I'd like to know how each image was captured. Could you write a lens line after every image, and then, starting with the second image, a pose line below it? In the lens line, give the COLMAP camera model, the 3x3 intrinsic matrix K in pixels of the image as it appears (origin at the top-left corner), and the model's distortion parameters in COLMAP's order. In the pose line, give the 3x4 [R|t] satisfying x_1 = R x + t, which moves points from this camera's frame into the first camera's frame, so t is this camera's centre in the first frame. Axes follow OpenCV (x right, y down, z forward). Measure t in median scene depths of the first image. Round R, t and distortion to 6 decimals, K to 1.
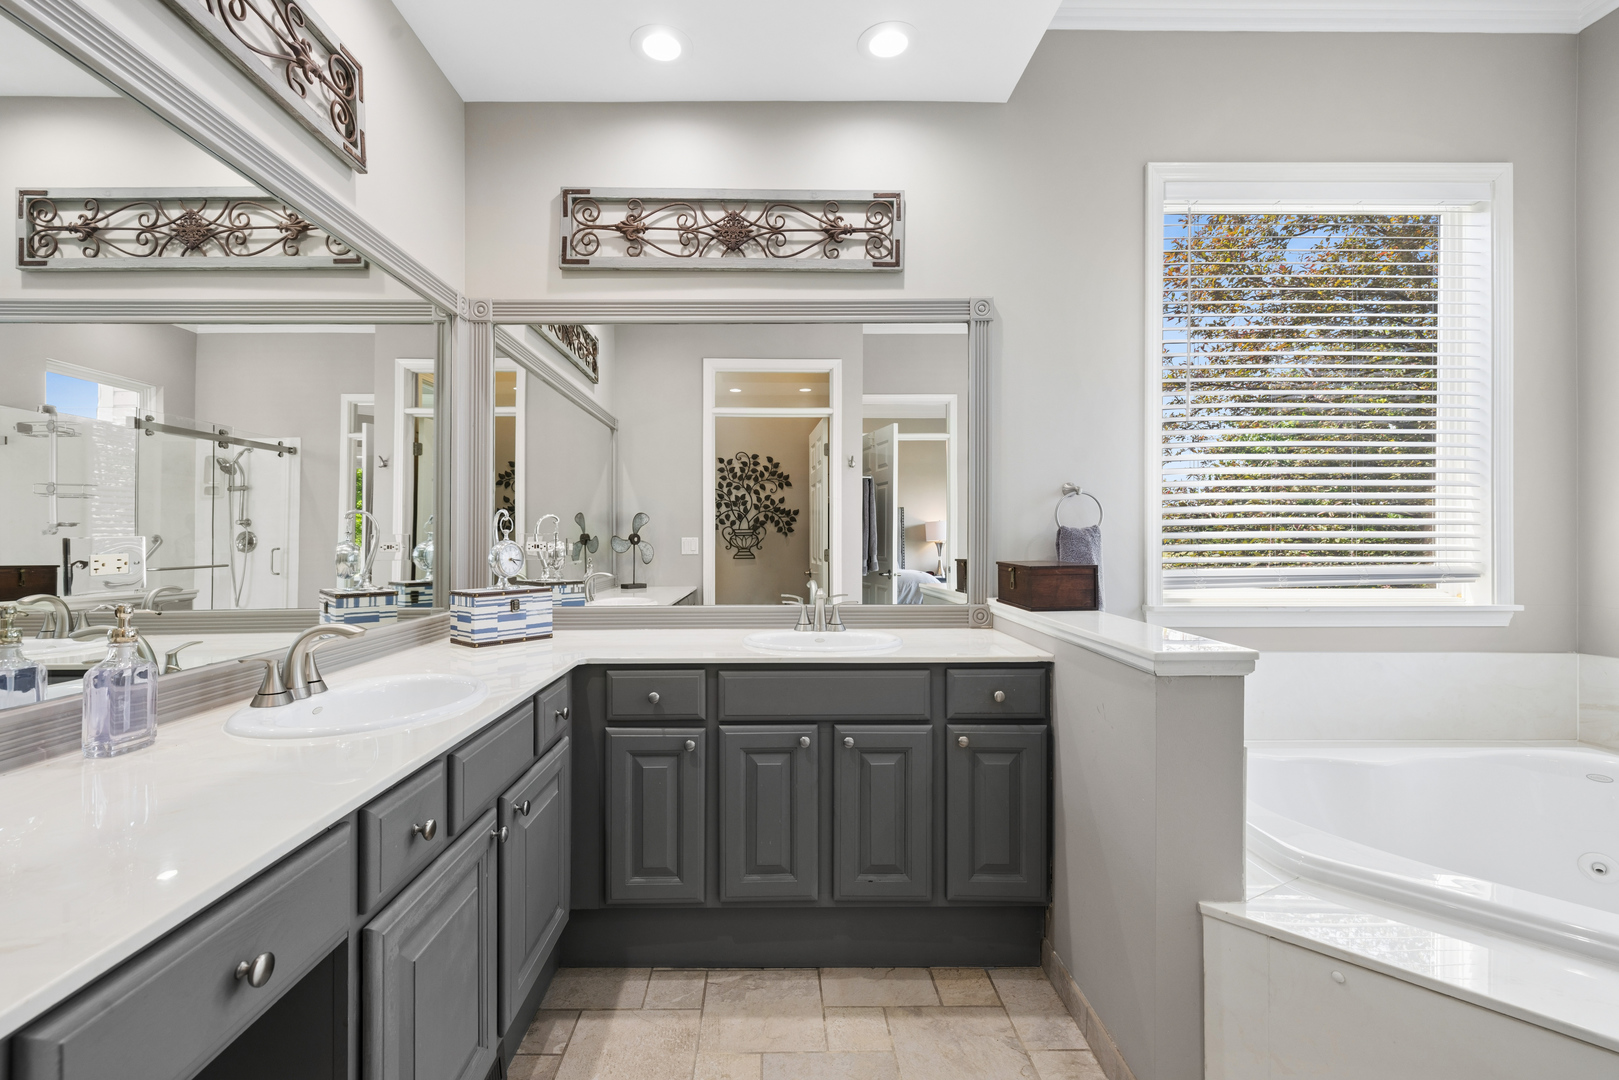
lens RADIAL K [[687.7, 0, 801.6], [0, 687.7, 536.9], [0, 0, 1]] dist [-0.003467, -0.000656]
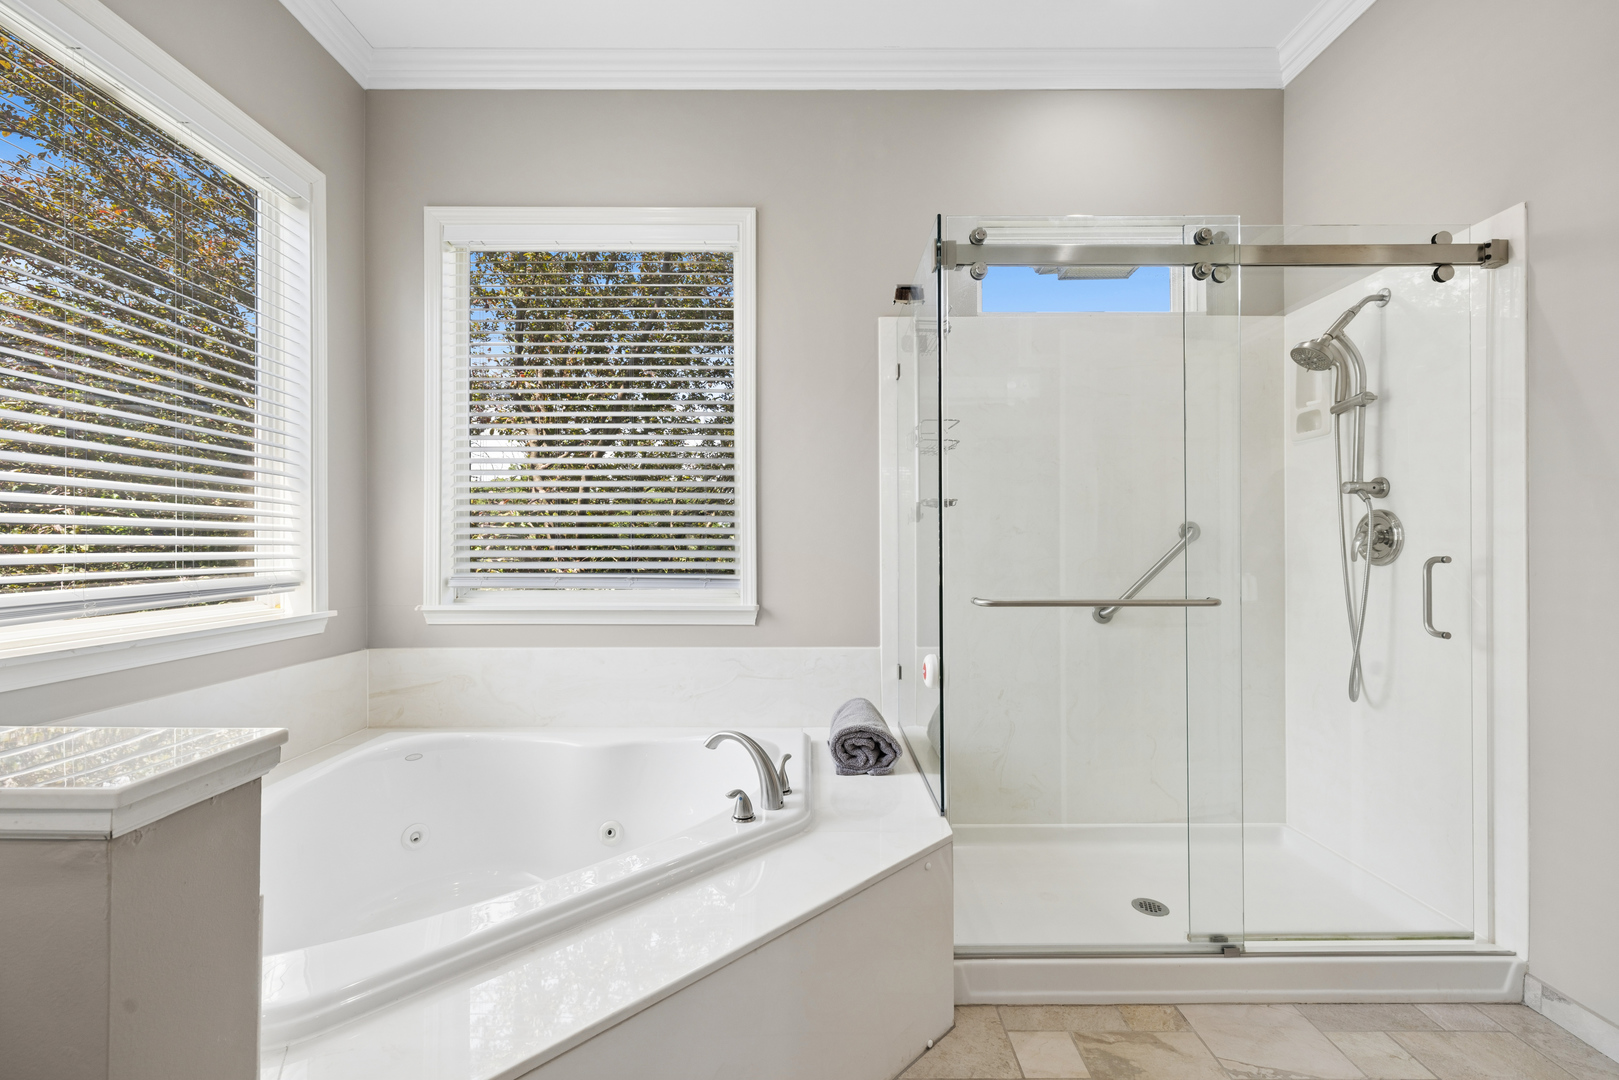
lens RADIAL K [[687.7, 0, 806.0], [0, 687.7, 544.9], [0, 0, 1]] dist [-0.003467, -0.000656]
pose [[0.013395, 0.001634, 0.999909, 0.032182], [-0.001257, 0.999998, -0.001617, 0.002094], [-0.999909, -0.001235, 0.013397, 0.270785]]
